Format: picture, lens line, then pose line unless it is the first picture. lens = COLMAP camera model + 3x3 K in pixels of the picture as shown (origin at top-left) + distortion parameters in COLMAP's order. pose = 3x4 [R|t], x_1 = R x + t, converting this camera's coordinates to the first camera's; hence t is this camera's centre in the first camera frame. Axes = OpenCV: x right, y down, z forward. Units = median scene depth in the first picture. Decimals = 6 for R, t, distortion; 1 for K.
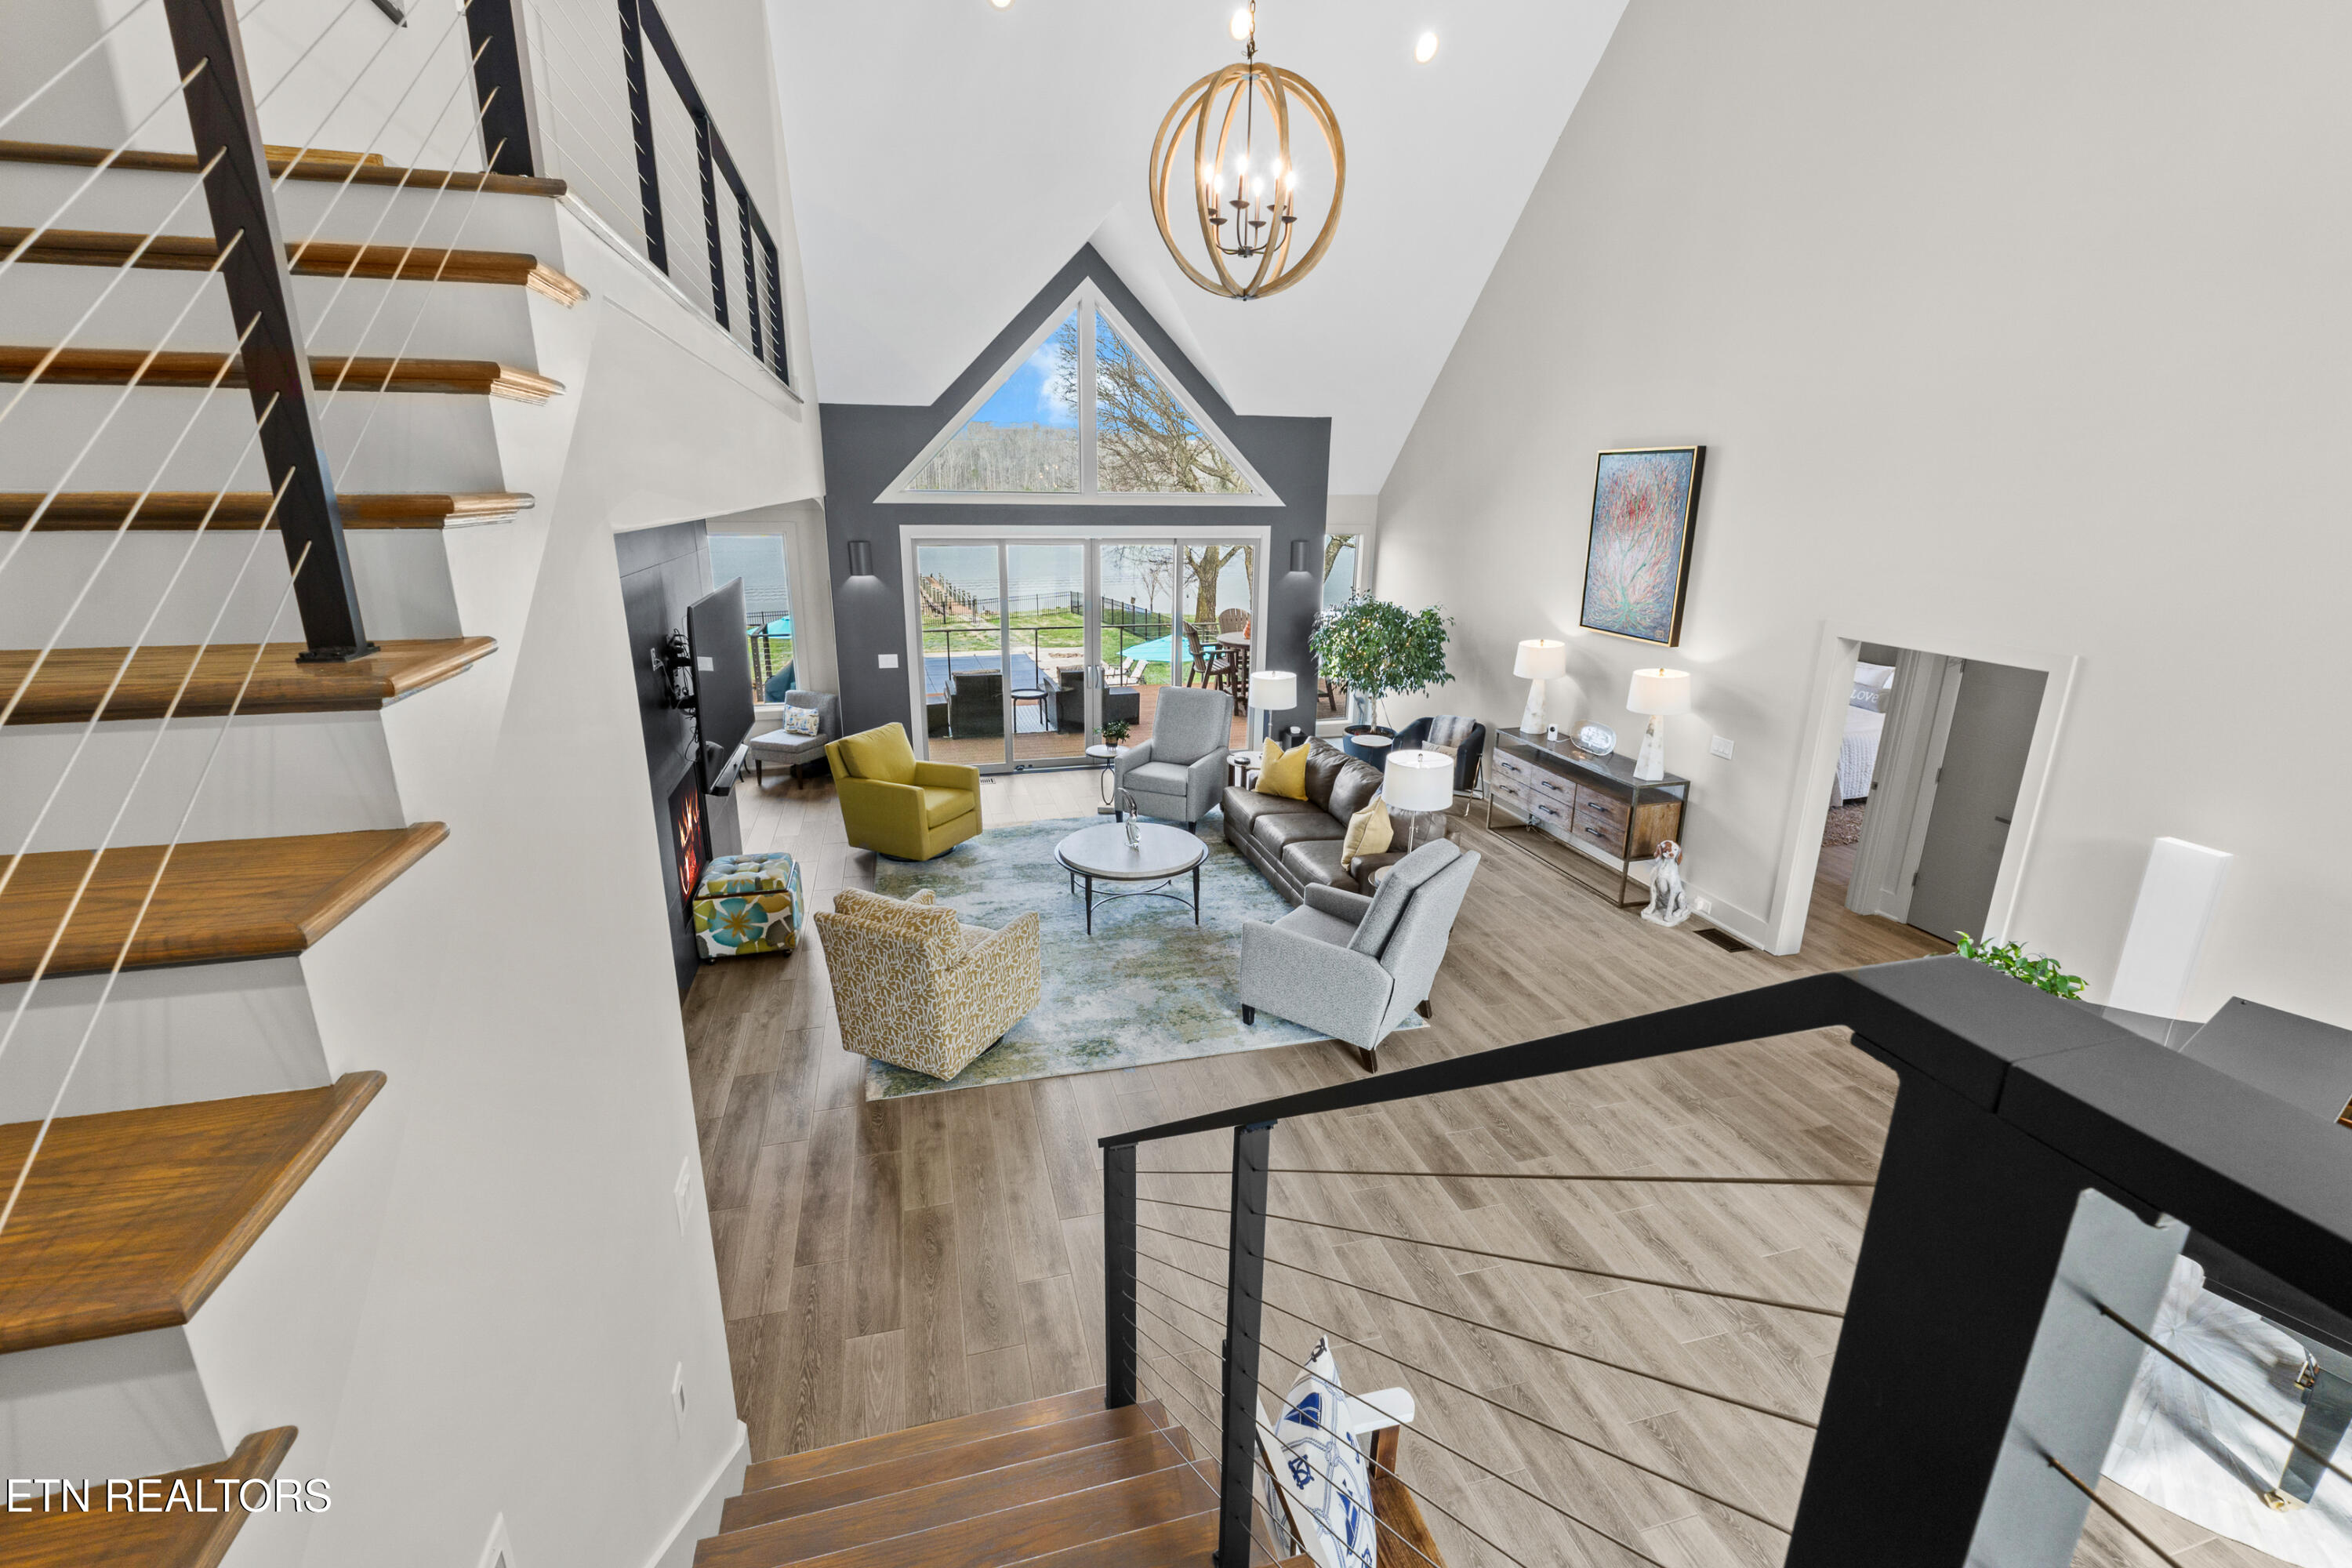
lens RADIAL K [[1000.6, 0, 1180.0], [0, 1000.6, 775.2], [0, 0, 1]] dist [-0.000494, 0.000020]
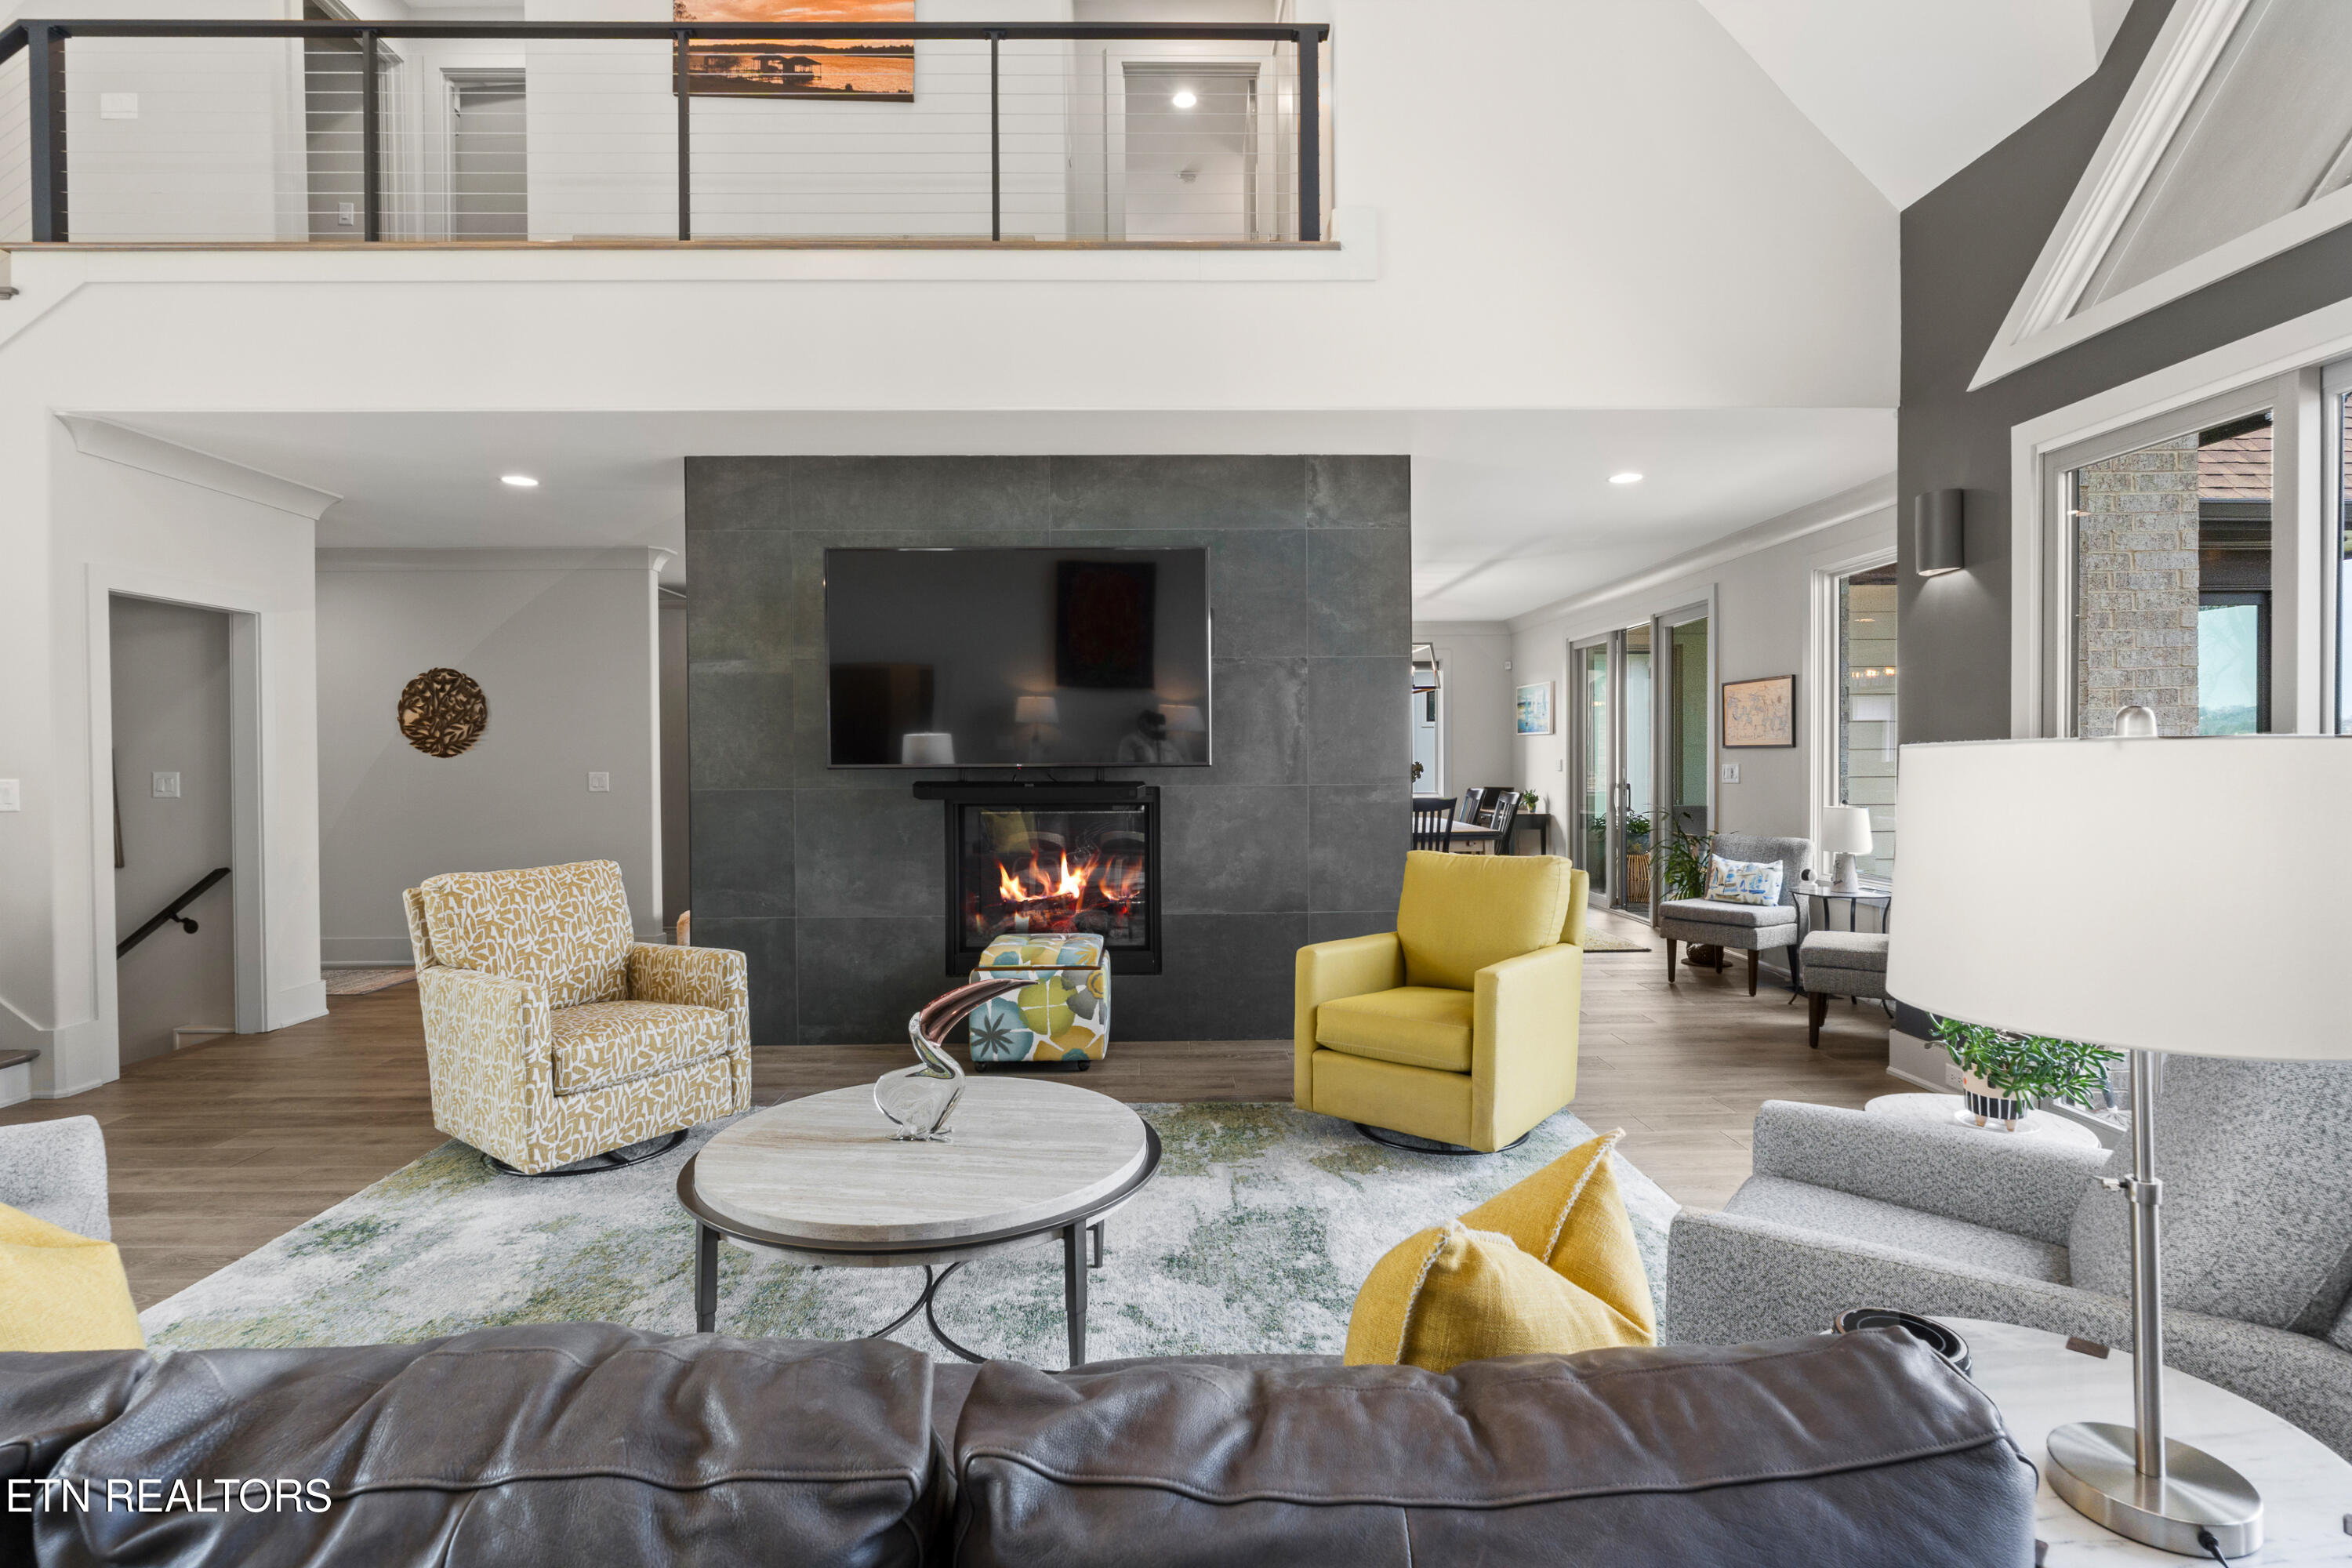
lens RADIAL K [[1171.5, 0, 1177.7], [0, 1171.5, 746.9], [0, 0, 1]] dist [0.001351, 0.000307]
pose [[-0.248753, 0.000138, -0.968567, 0.236926], [-0.267838, 0.960995, 0.068924, -0.080806], [0.930798, 0.276564, -0.239013, 0.863992]]
